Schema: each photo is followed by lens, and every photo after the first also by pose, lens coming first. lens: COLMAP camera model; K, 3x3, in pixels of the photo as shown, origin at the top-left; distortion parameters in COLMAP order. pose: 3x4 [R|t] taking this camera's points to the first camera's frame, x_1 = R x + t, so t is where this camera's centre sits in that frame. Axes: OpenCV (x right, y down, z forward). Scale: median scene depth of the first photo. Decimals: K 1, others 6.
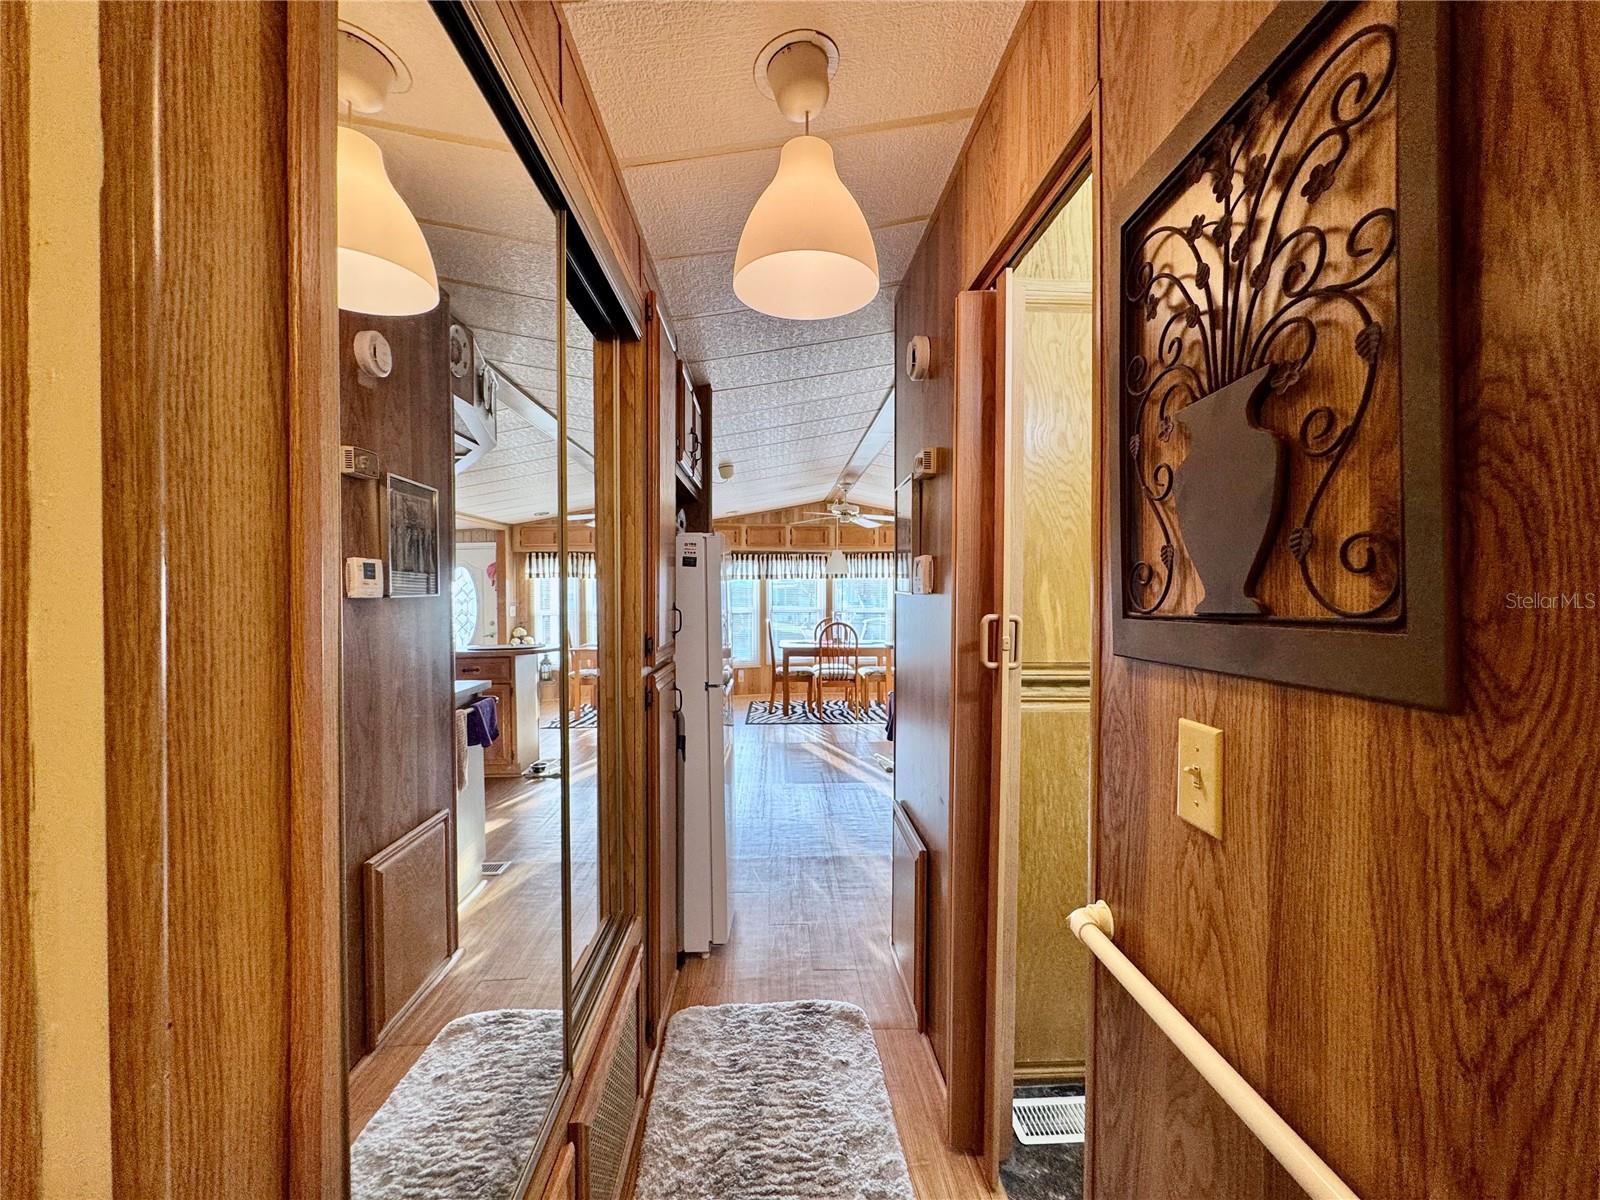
lens RADIAL K [[642.7, 0, 801.3], [0, 642.7, 595.3], [0, 0, 1]] dist [-0.003281, 0.000369]
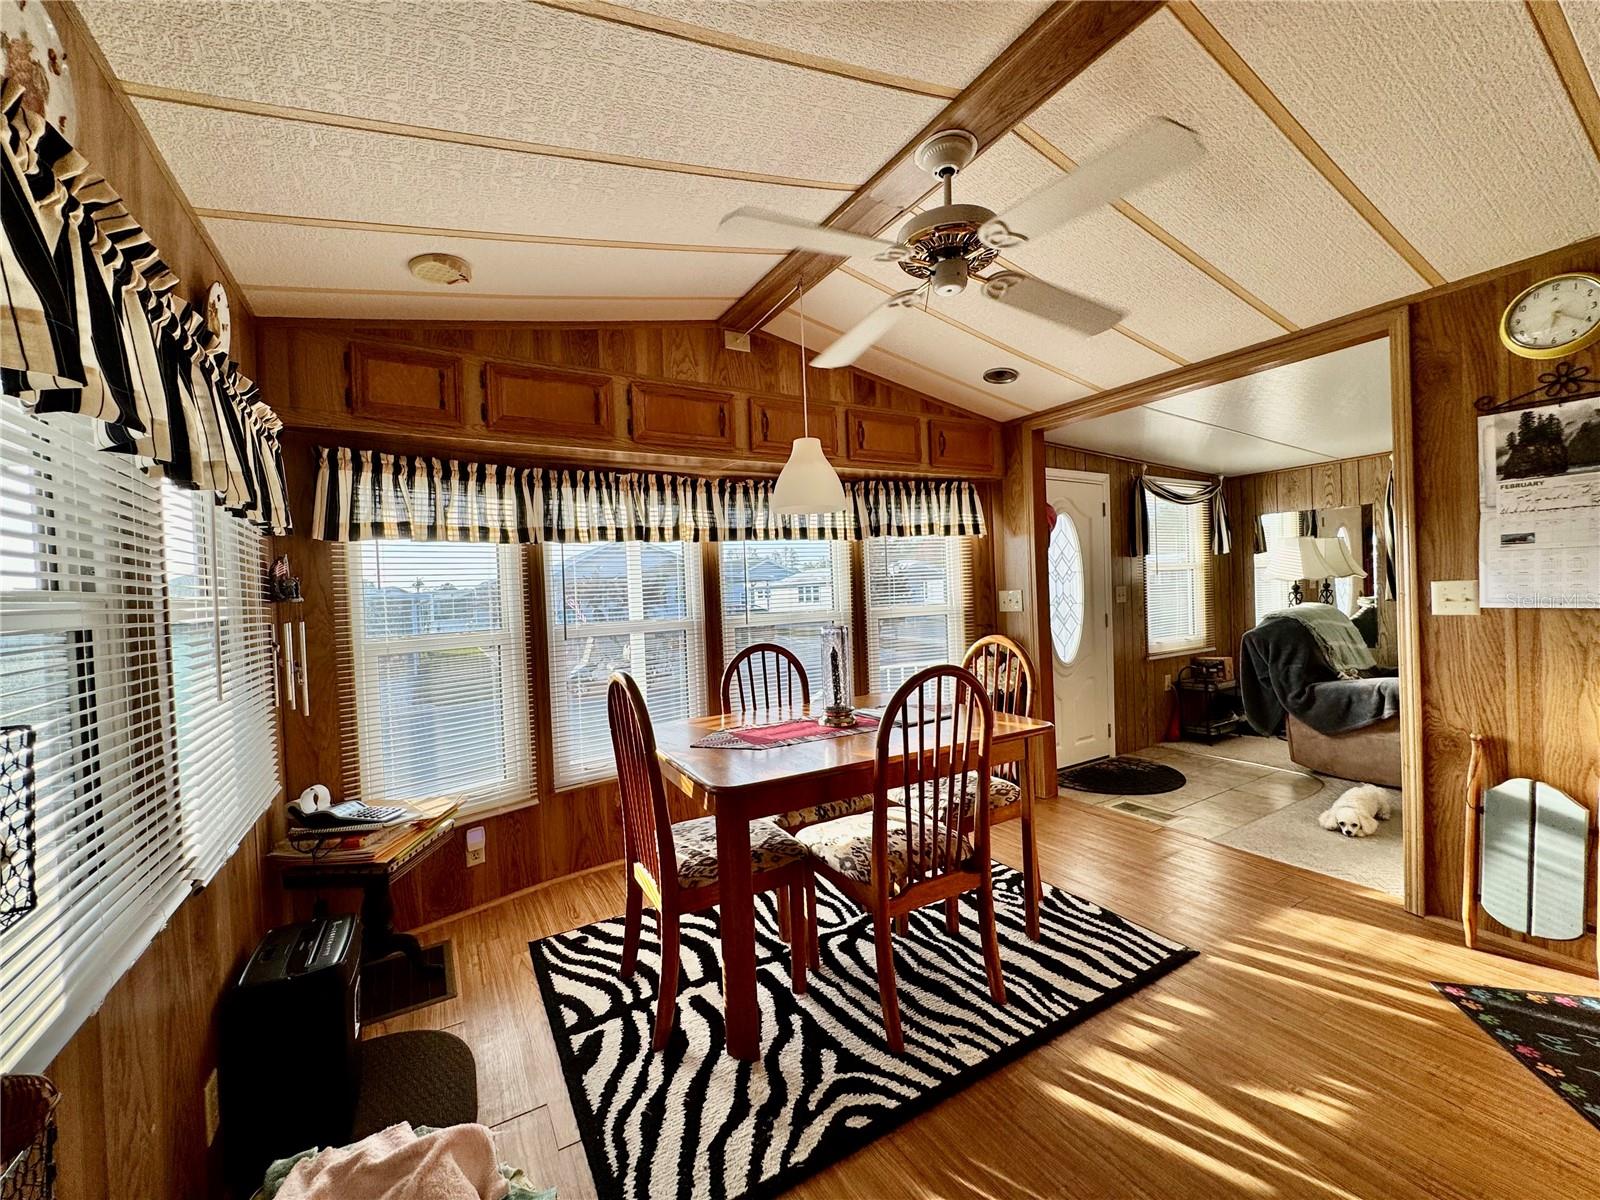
lens RADIAL K [[642.7, 0, 801.5], [0, 642.7, 600.6], [0, 0, 1]] dist [-0.003281, 0.000369]
pose [[0.875389, -0.040695, 0.481704, -0.100950], [0.045236, 0.998974, 0.002189, 0.011230], [-0.481299, 0.019875, 0.876331, 0.643899]]
